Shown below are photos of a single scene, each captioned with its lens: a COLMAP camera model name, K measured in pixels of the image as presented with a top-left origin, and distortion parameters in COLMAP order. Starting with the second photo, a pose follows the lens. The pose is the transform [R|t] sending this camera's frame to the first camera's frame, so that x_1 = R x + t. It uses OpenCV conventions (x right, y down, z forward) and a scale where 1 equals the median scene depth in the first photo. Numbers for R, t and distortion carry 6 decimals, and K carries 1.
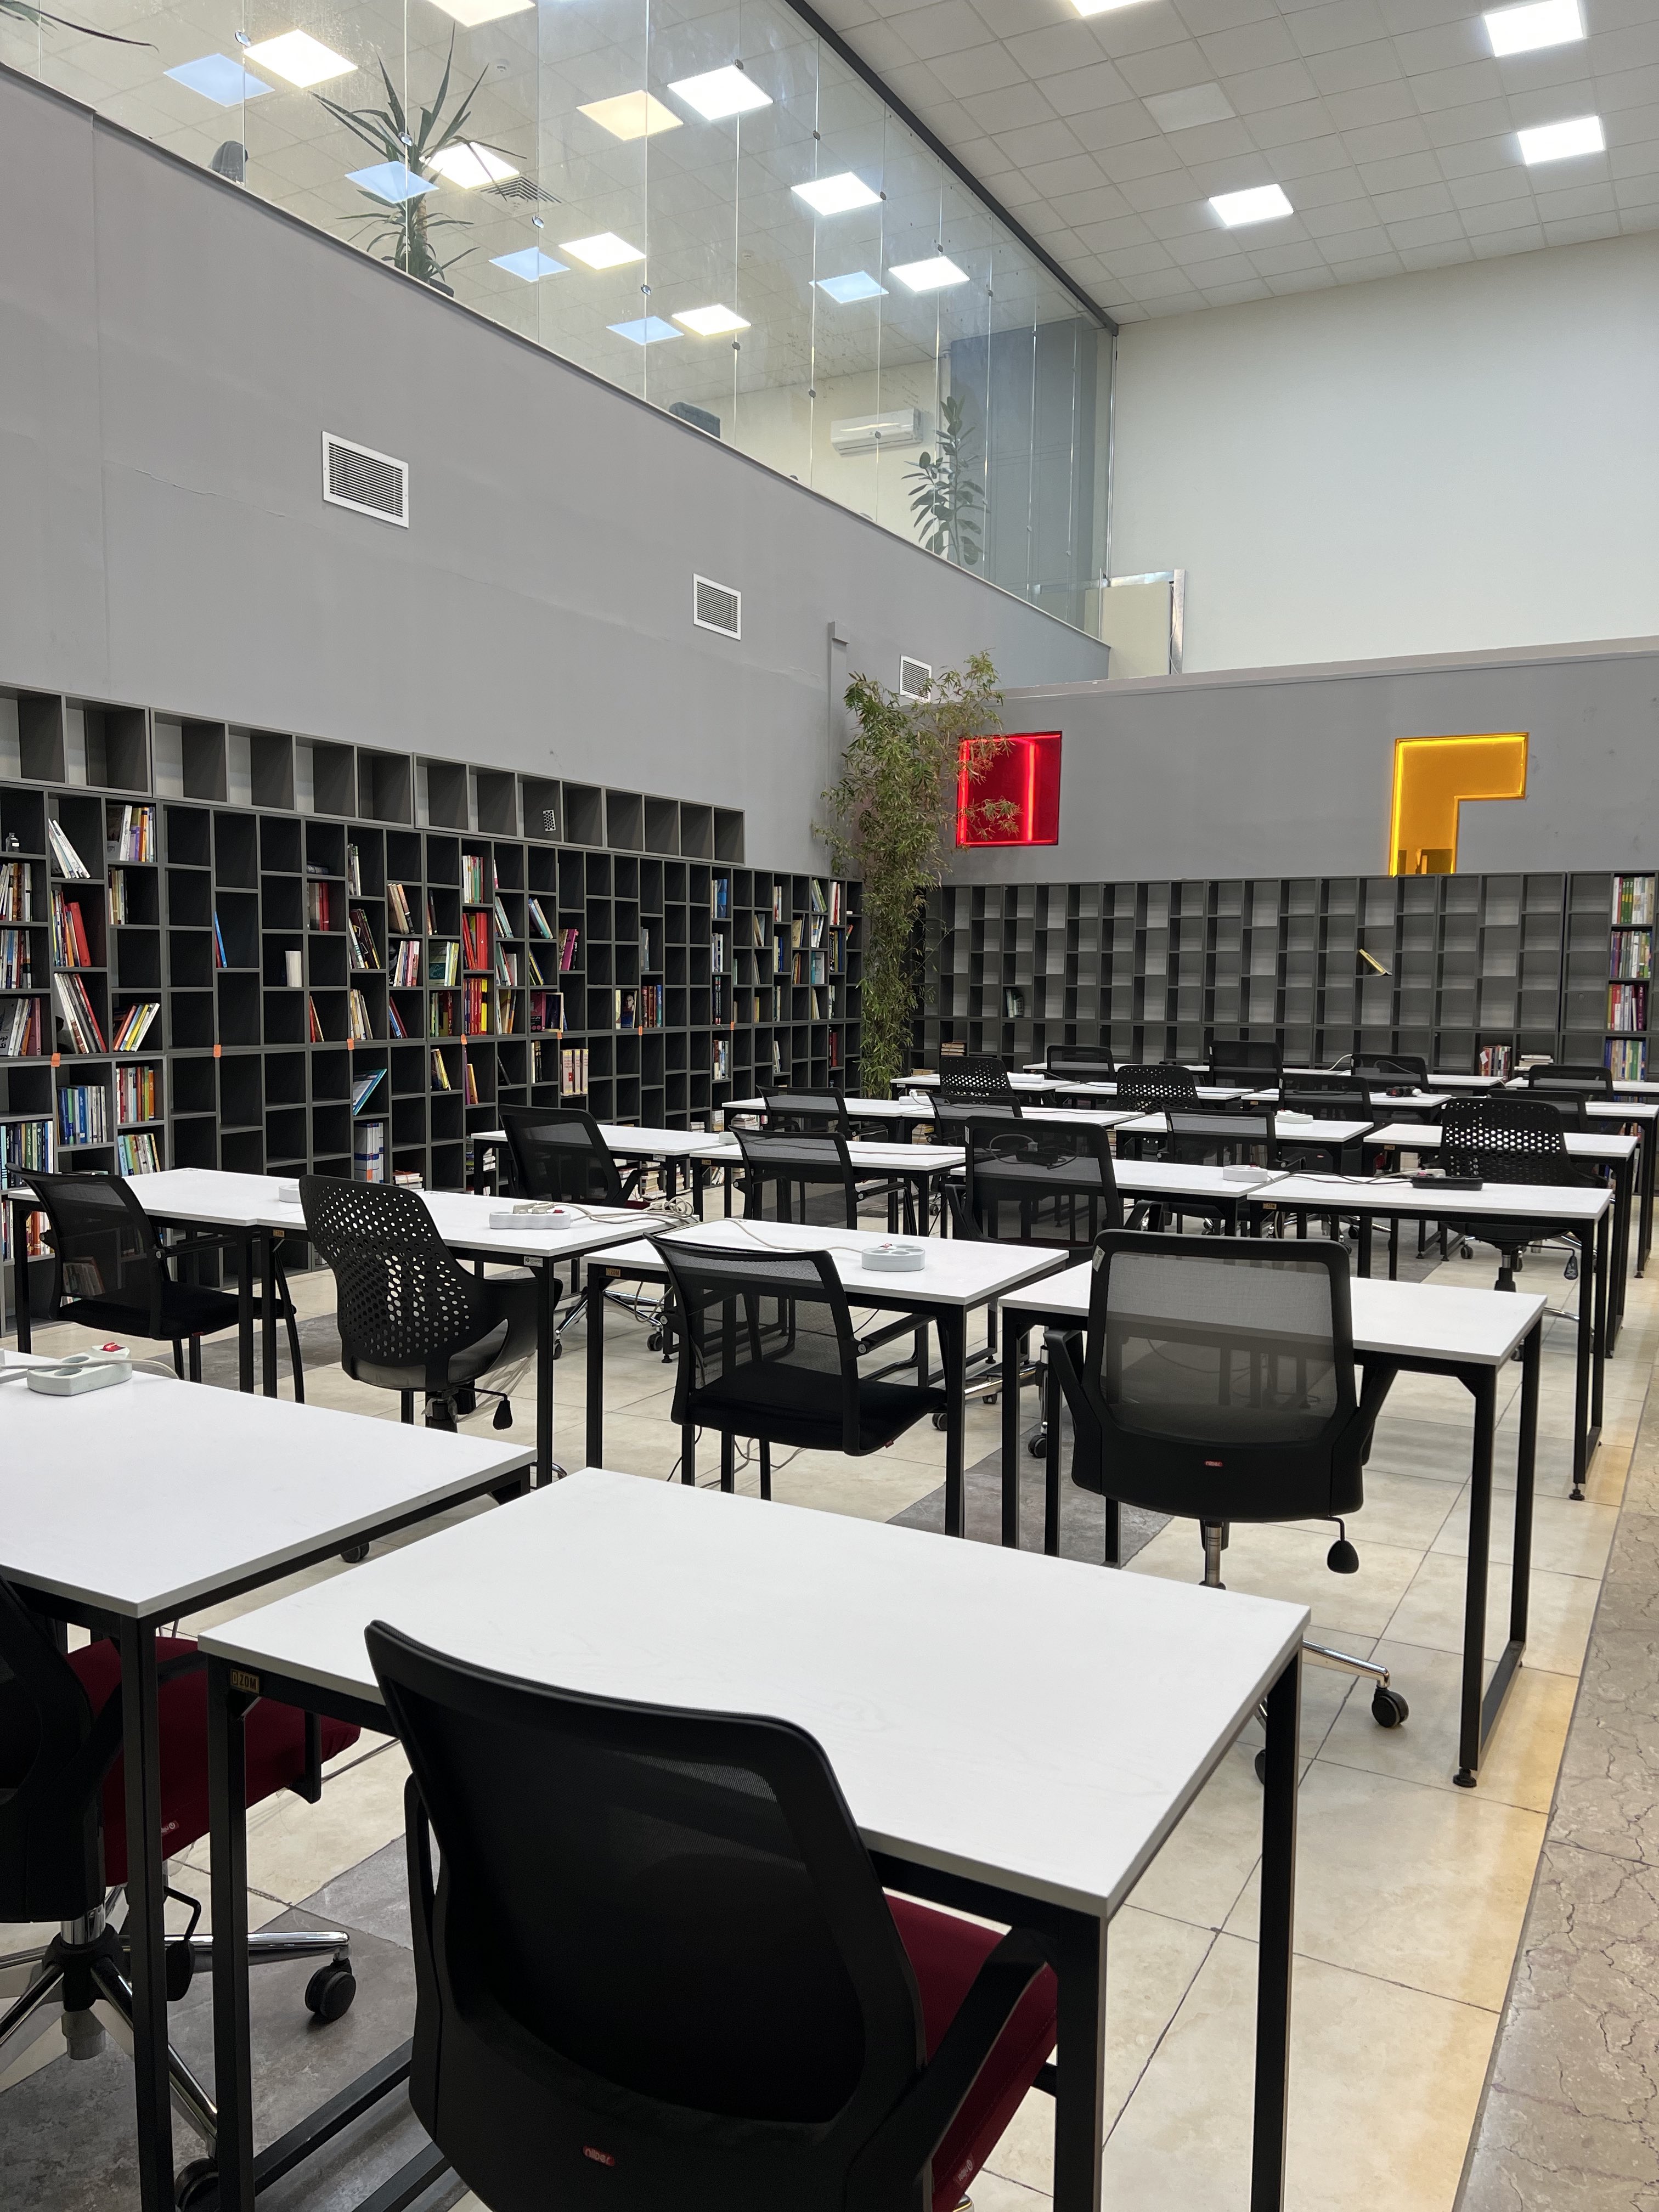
lens RADIAL K [[1672.3, 0, 843.8], [0, 1672.3, 1043.3], [0, 0, 1]] dist [0.007388, -0.007145]
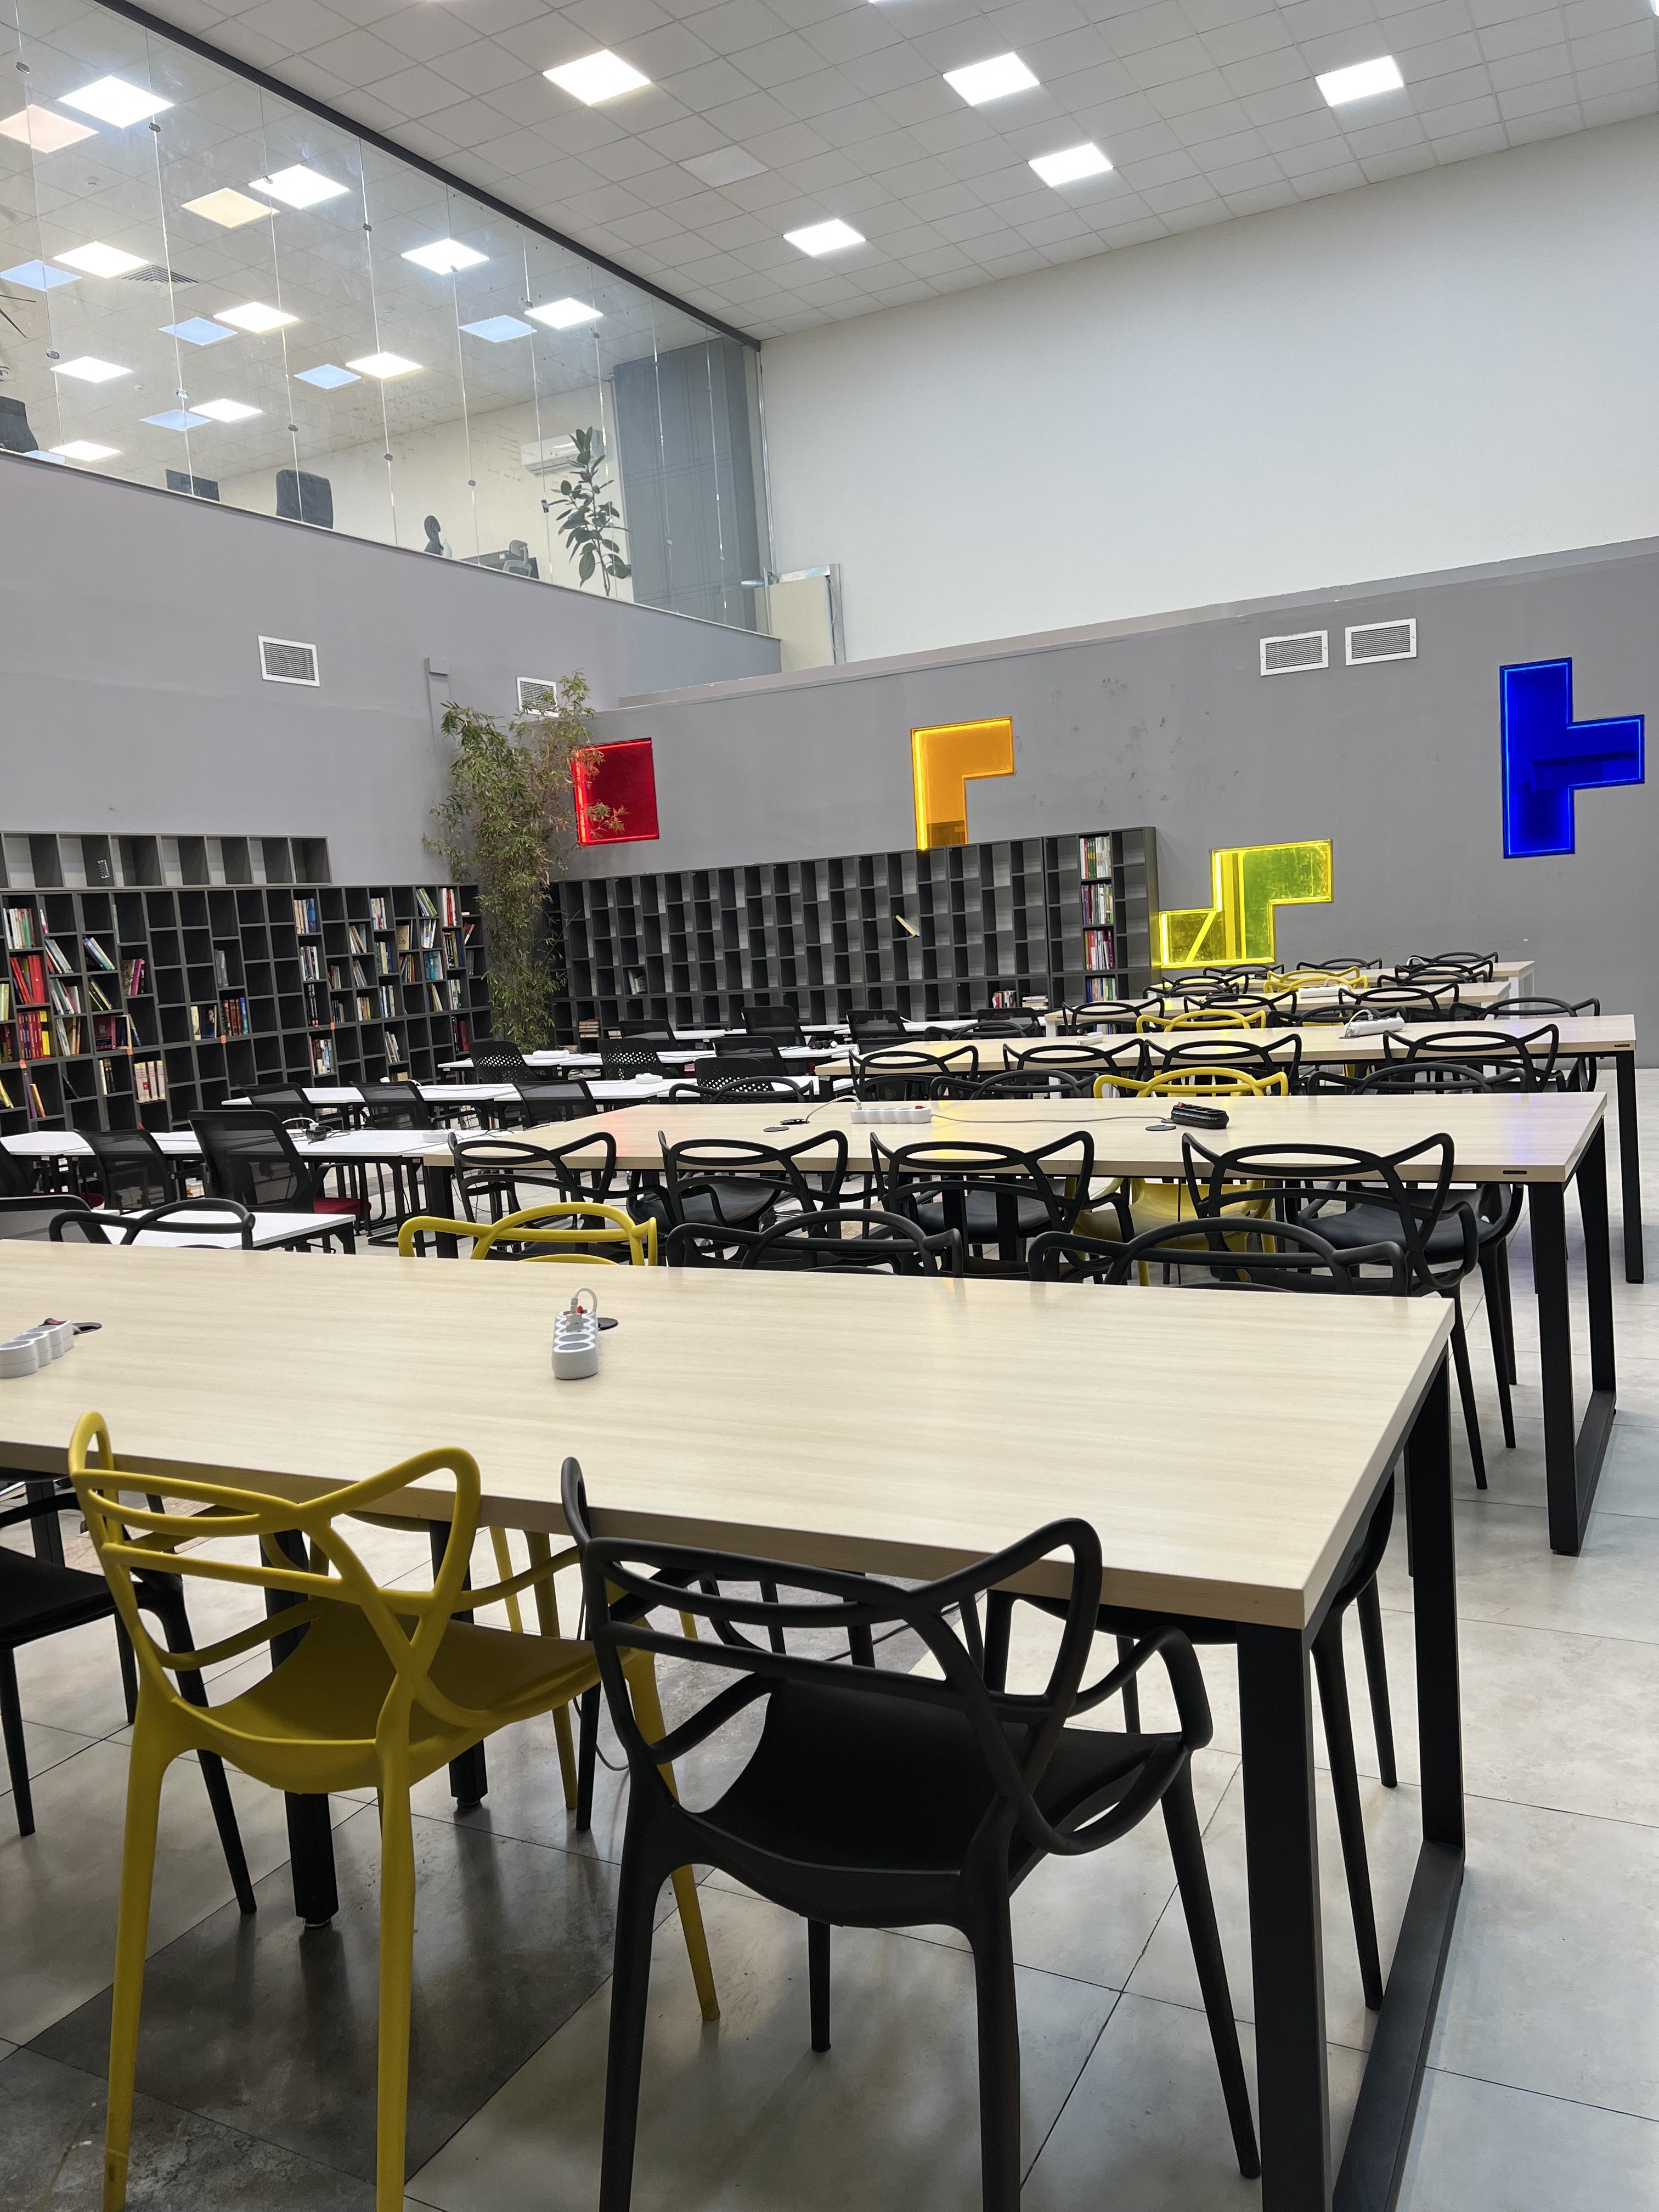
lens RADIAL K [[1672.3, 0, 843.8], [0, 1672.3, 1043.3], [0, 0, 1]] dist [0.007388, -0.007145]
pose [[0.996929, -0.078149, 0.004985, 0.272729], [0.077968, 0.996512, 0.029754, -0.005217], [-0.007293, -0.029274, 0.999545, -0.150939]]
